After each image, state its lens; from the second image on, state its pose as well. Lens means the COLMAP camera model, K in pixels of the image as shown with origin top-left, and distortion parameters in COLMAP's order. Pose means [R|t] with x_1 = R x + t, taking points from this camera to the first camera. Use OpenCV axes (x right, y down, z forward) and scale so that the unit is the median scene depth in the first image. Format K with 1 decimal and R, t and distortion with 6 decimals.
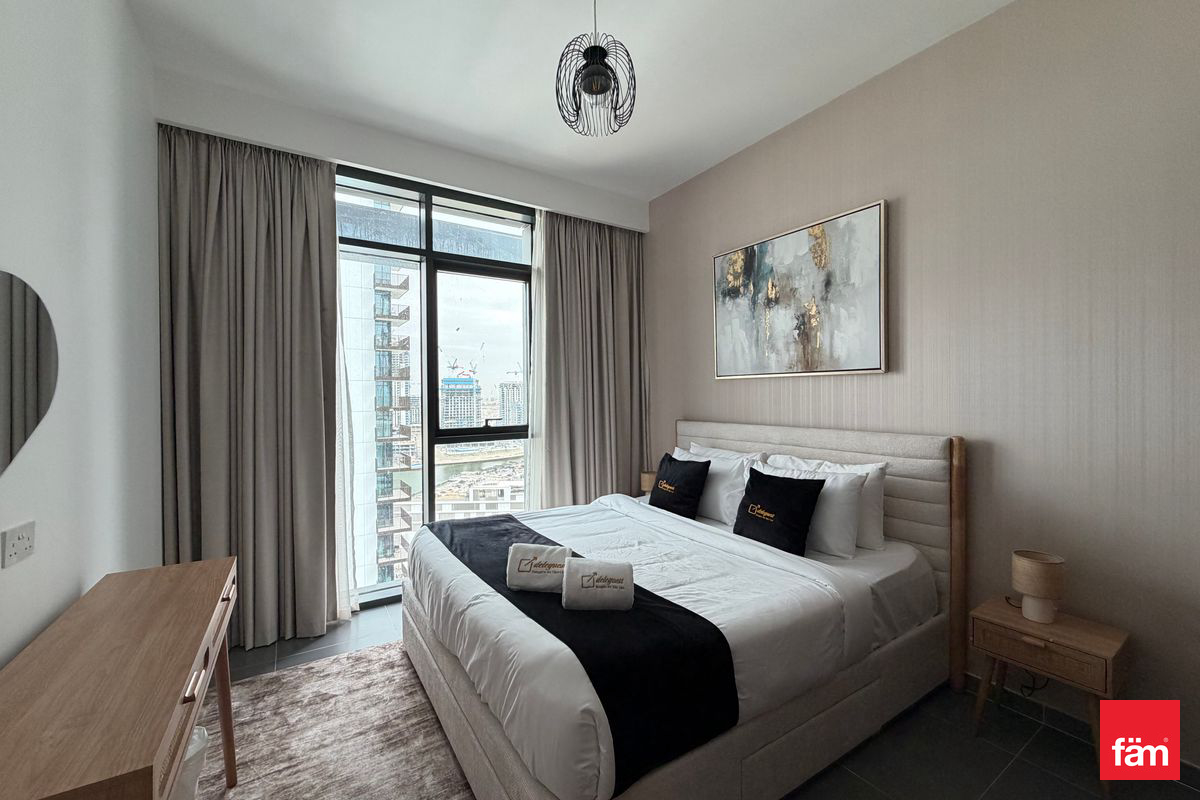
lens RADIAL K [[474.6, 0, 593.0], [0, 474.6, 398.7], [0, 0, 1]] dist [0.003865, 0.000032]
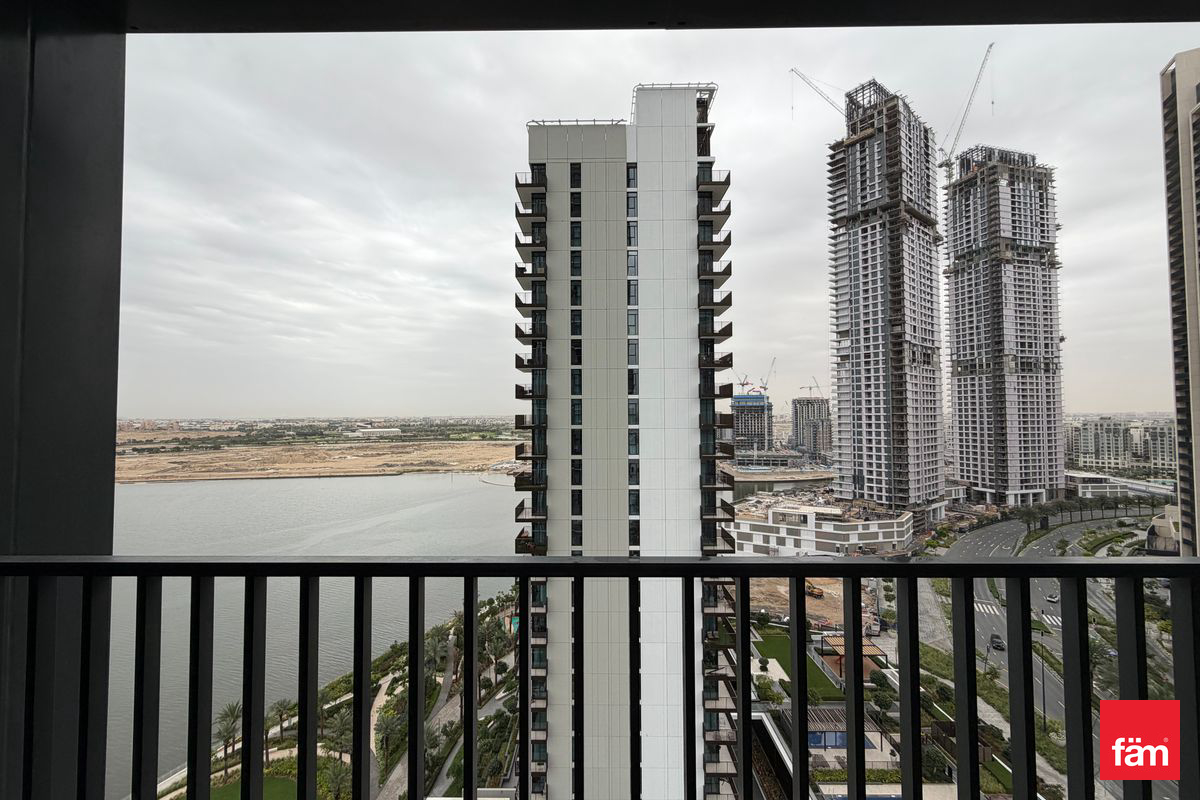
lens RADIAL K [[474.6, 0, 601.4], [0, 474.6, 398.8], [0, 0, 1]] dist [0.003865, 0.000032]
pose [[0.841675, -0.012570, -0.539838, -1.756335], [-0.006443, 0.999424, -0.033317, -0.050745], [0.539946, 0.031520, 0.841109, 0.679600]]
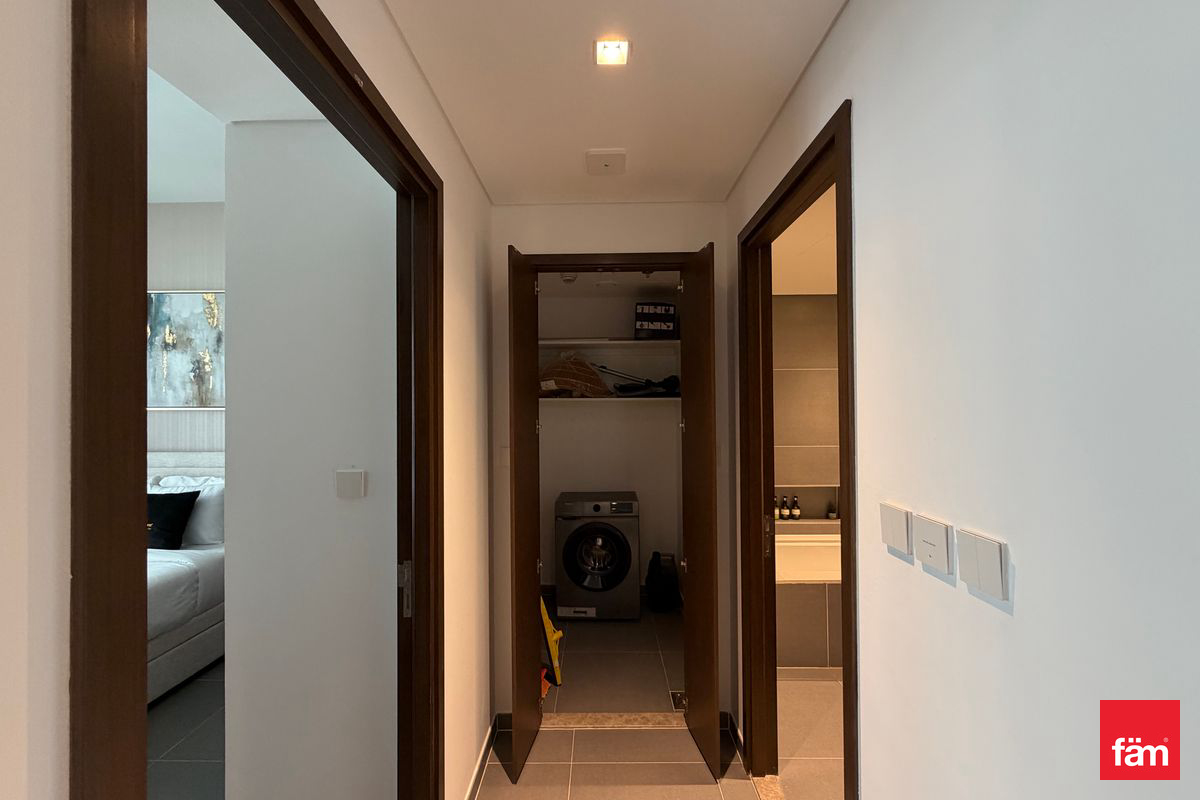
lens RADIAL K [[474.6, 0, 589.1], [0, 474.6, 399.6], [0, 0, 1]] dist [0.003865, 0.000032]
pose [[0.548321, 0.009867, 0.836210, -0.037828], [0.007044, 0.999840, -0.016416, -0.047413], [-0.836238, 0.014891, 0.548164, -0.531377]]
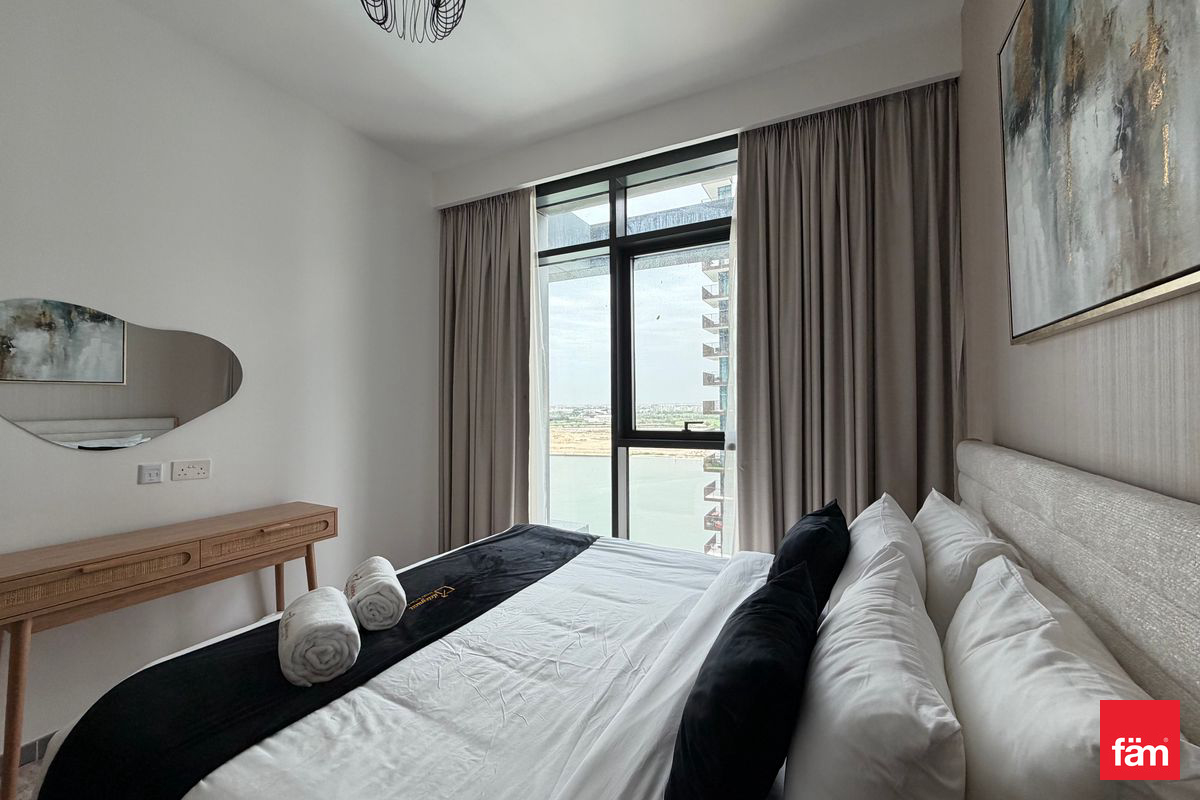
lens RADIAL K [[474.6, 0, 599.6], [0, 474.6, 400.7], [0, 0, 1]] dist [0.003865, 0.000032]
pose [[0.510546, -0.001814, -0.859848, 0.516713], [0.000938, 0.999998, -0.001552, 0.009186], [0.859850, -0.000014, 0.510547, 0.574426]]
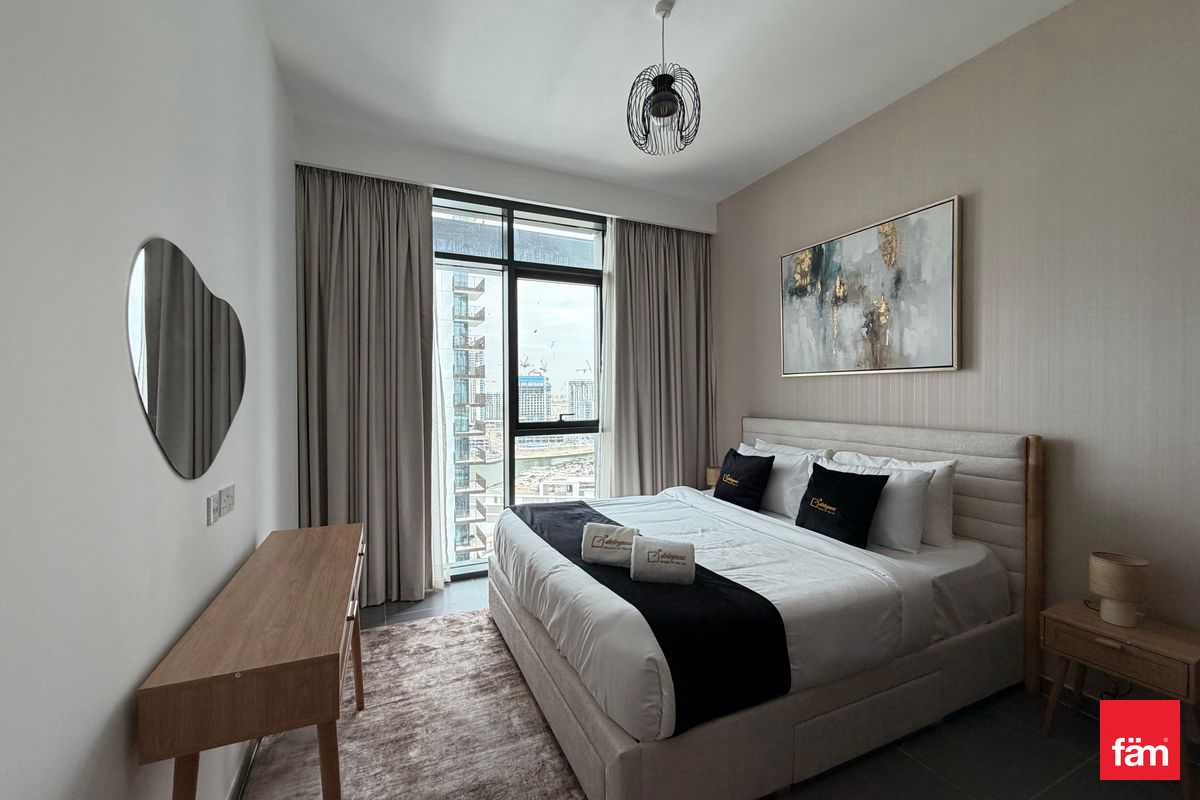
lens RADIAL K [[474.6, 0, 595.5], [0, 474.6, 398.4], [0, 0, 1]] dist [0.003865, 0.000032]
pose [[0.990461, 0.005119, -0.137701, 0.003454], [-0.004539, 0.999979, 0.004526, 0.002434], [0.137722, -0.003858, 0.990463, -0.073396]]
